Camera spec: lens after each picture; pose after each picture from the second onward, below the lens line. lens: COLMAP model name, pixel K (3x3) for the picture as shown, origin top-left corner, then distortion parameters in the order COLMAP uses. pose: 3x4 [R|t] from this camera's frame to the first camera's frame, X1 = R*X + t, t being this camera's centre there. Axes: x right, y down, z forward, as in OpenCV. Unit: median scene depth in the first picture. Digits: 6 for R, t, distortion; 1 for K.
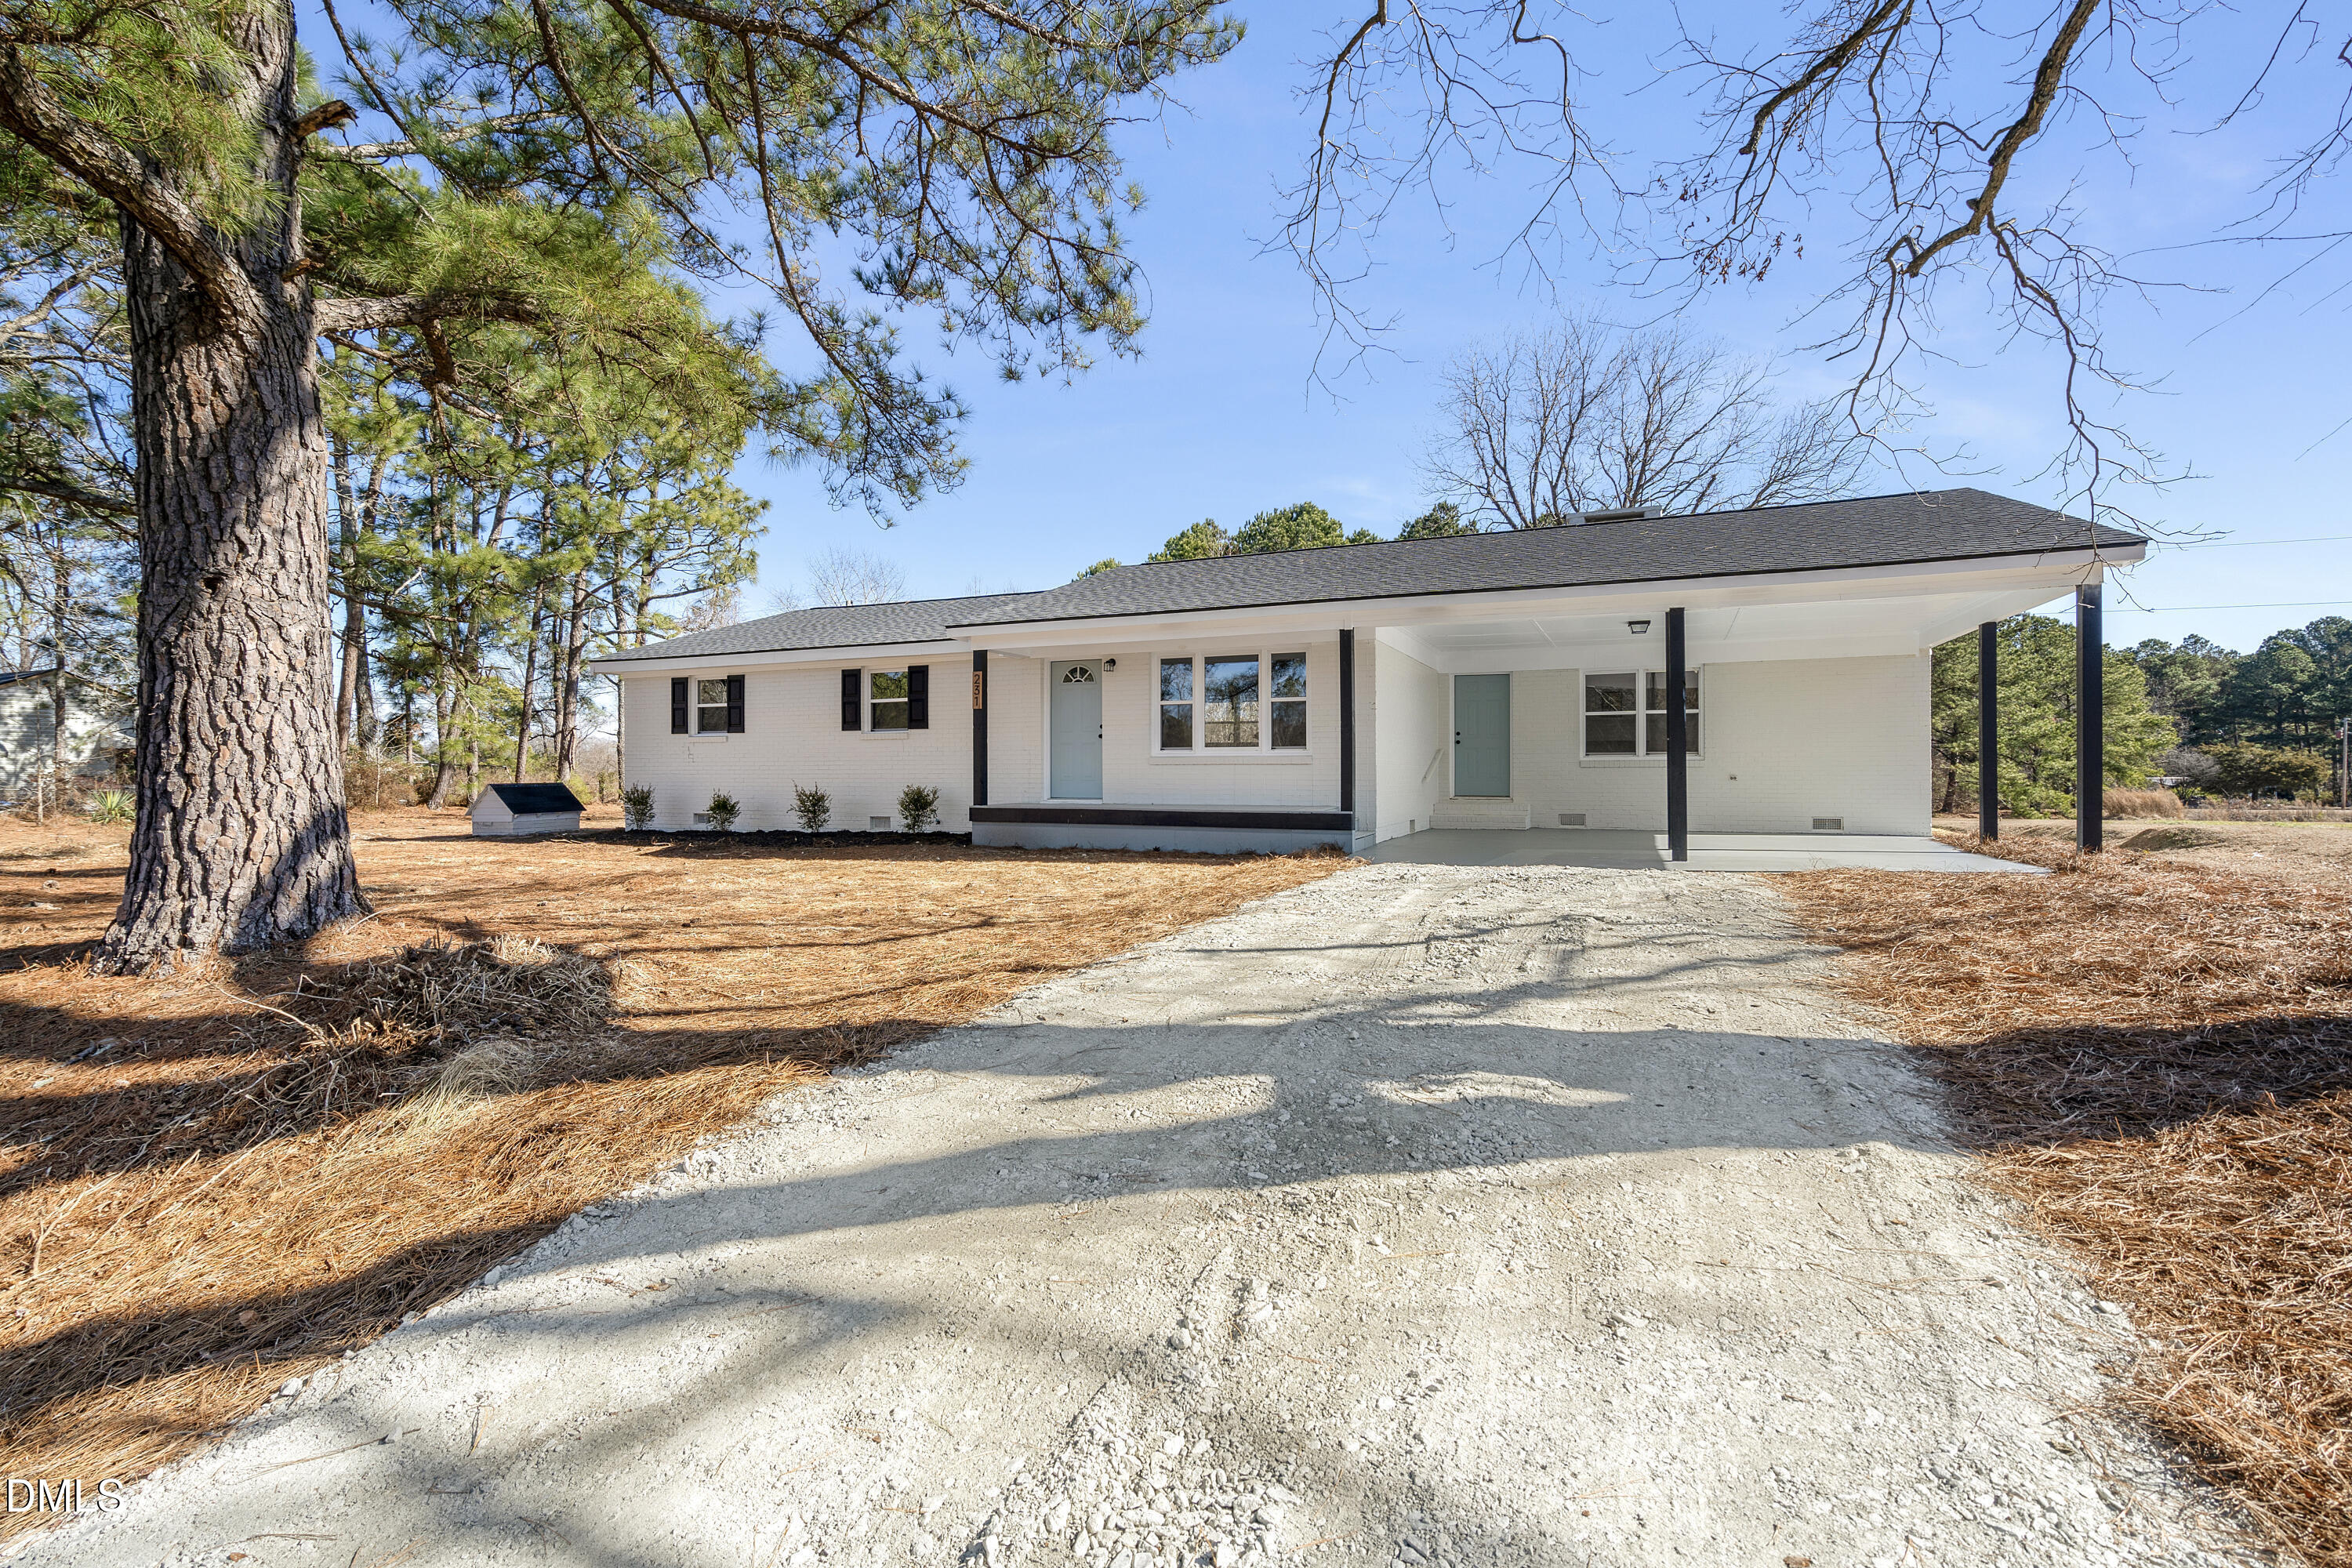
lens RADIAL K [[1053.8, 0, 1176.0], [0, 1053.8, 784.0], [0, 0, 1]] dist [-0.012218, -0.000088]
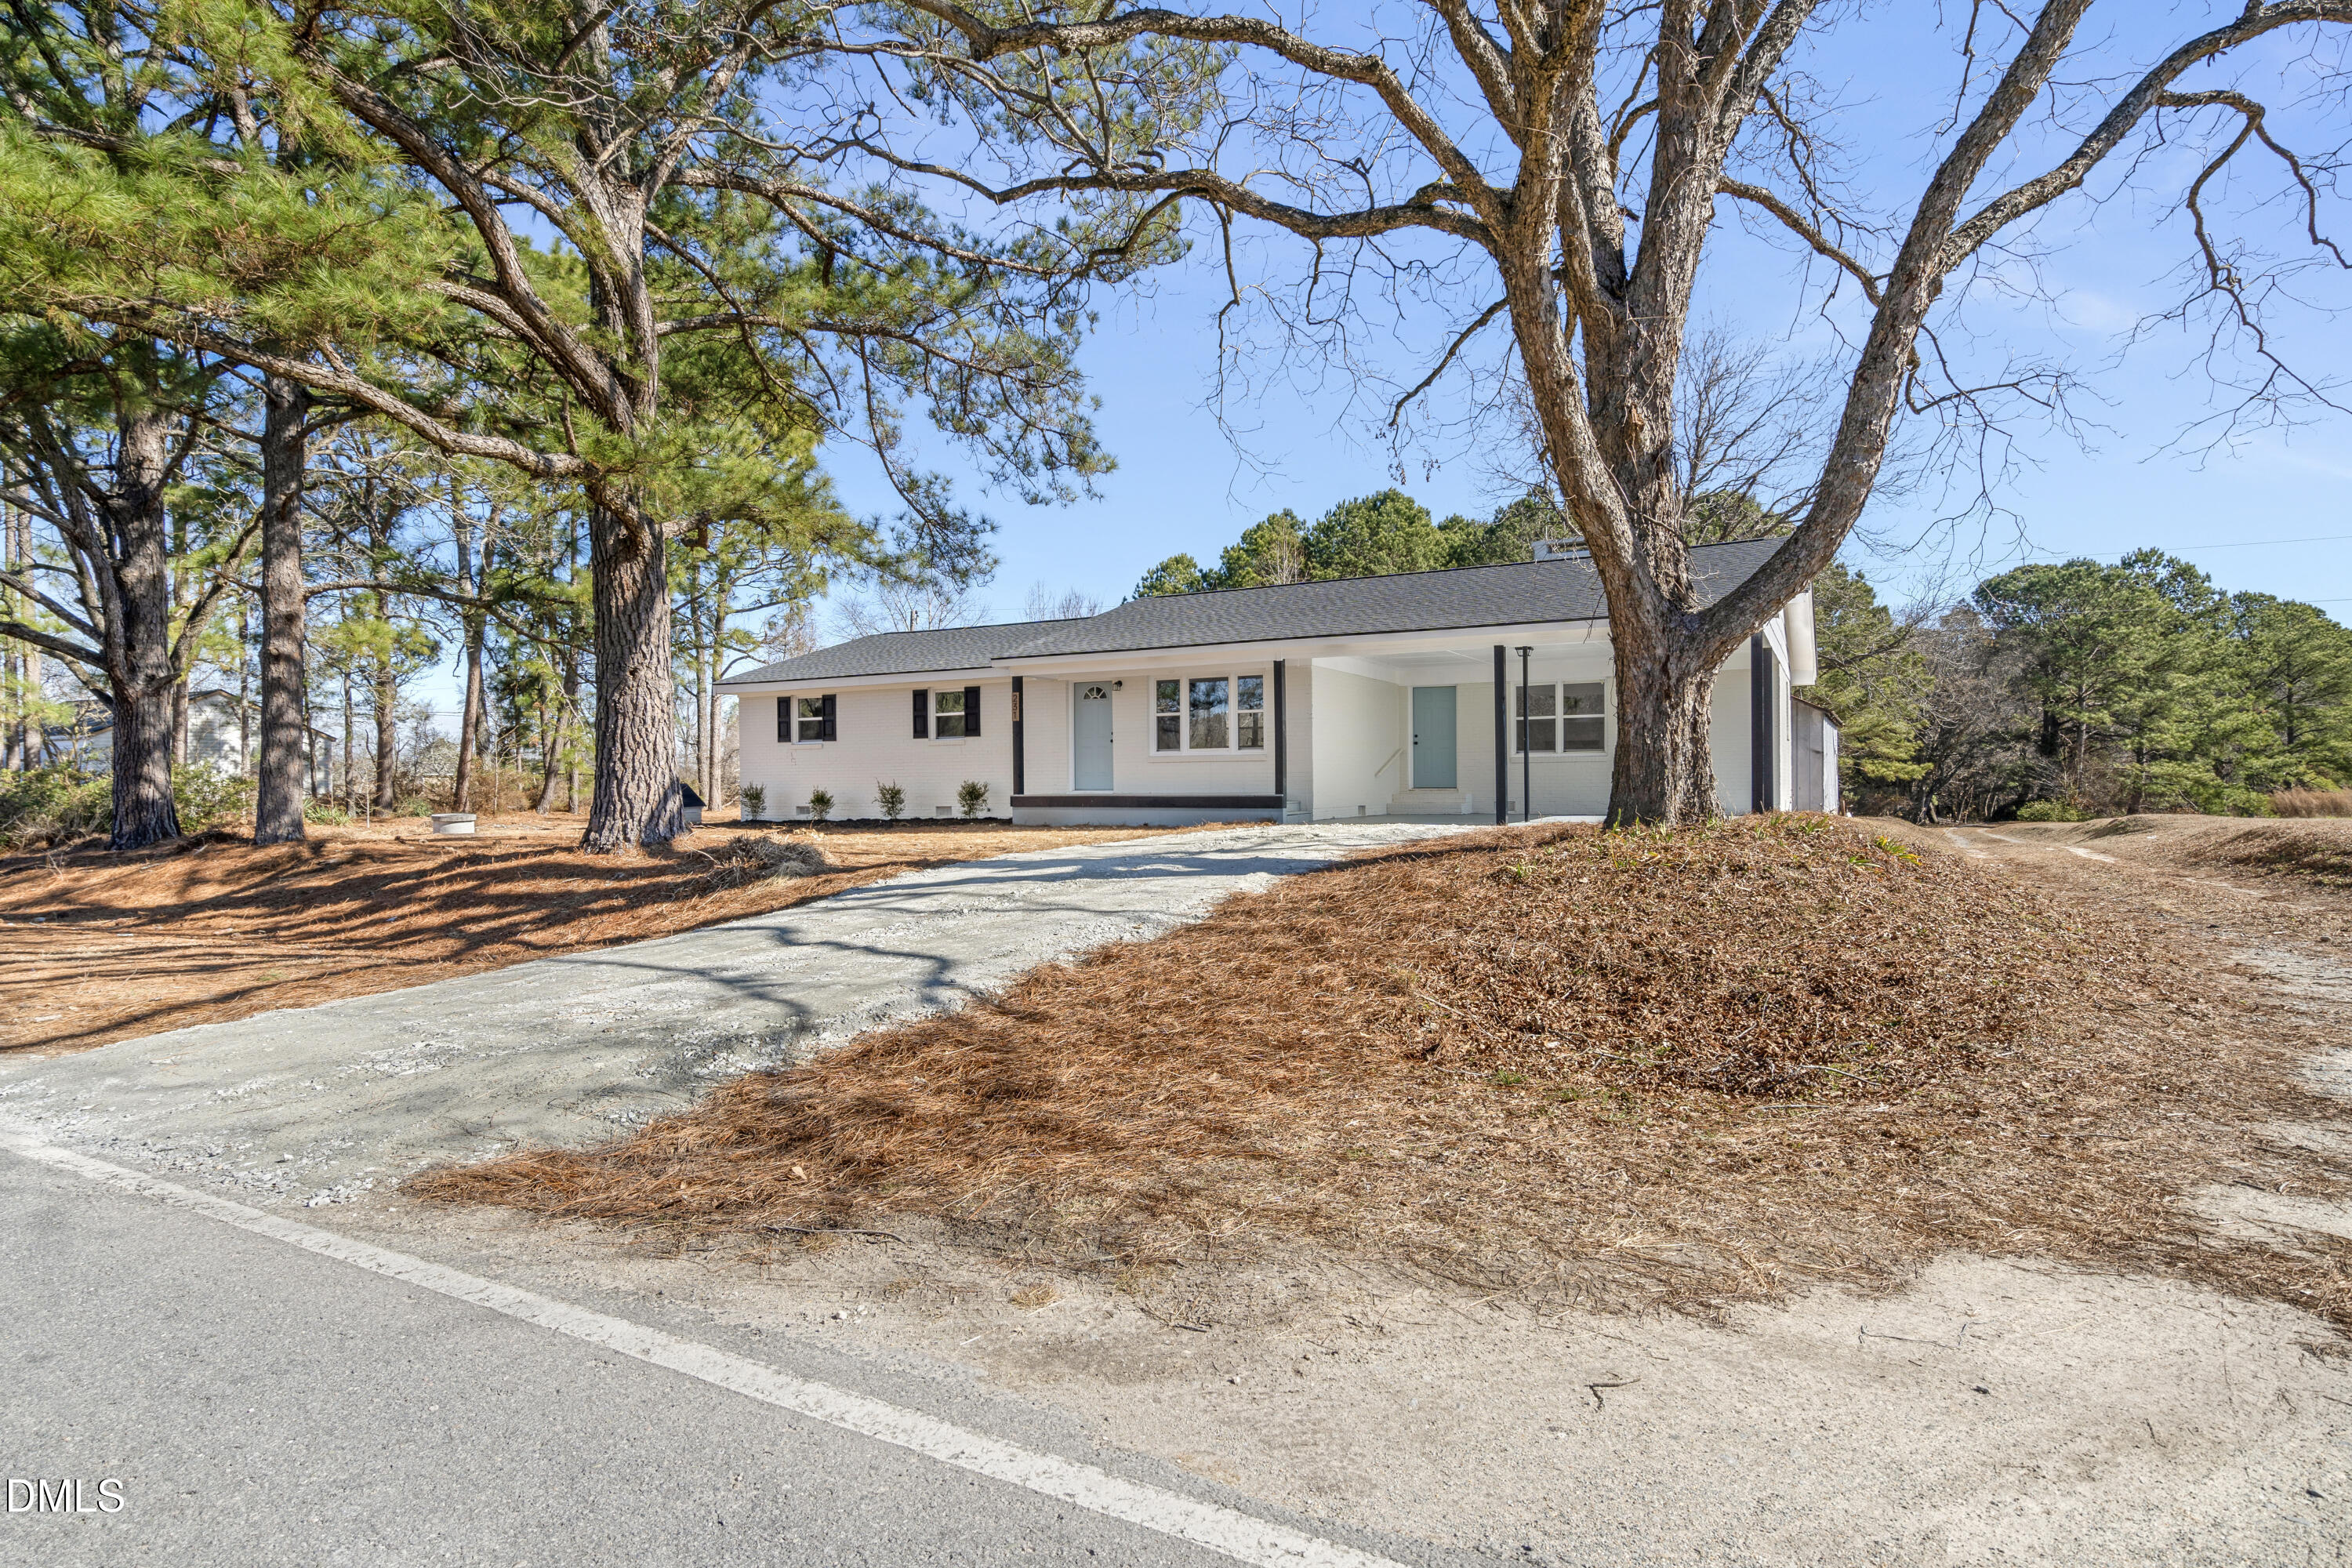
lens RADIAL K [[1182.0, 0, 1171.4], [0, 1182.0, 795.2], [0, 0, 1]] dist [-0.001773, -0.000153]
pose [[0.996321, -0.005834, -0.085501, 0.116898], [0.005866, 0.999983, 0.000122, 0.019699], [0.085499, -0.000623, 0.996338, -0.404202]]
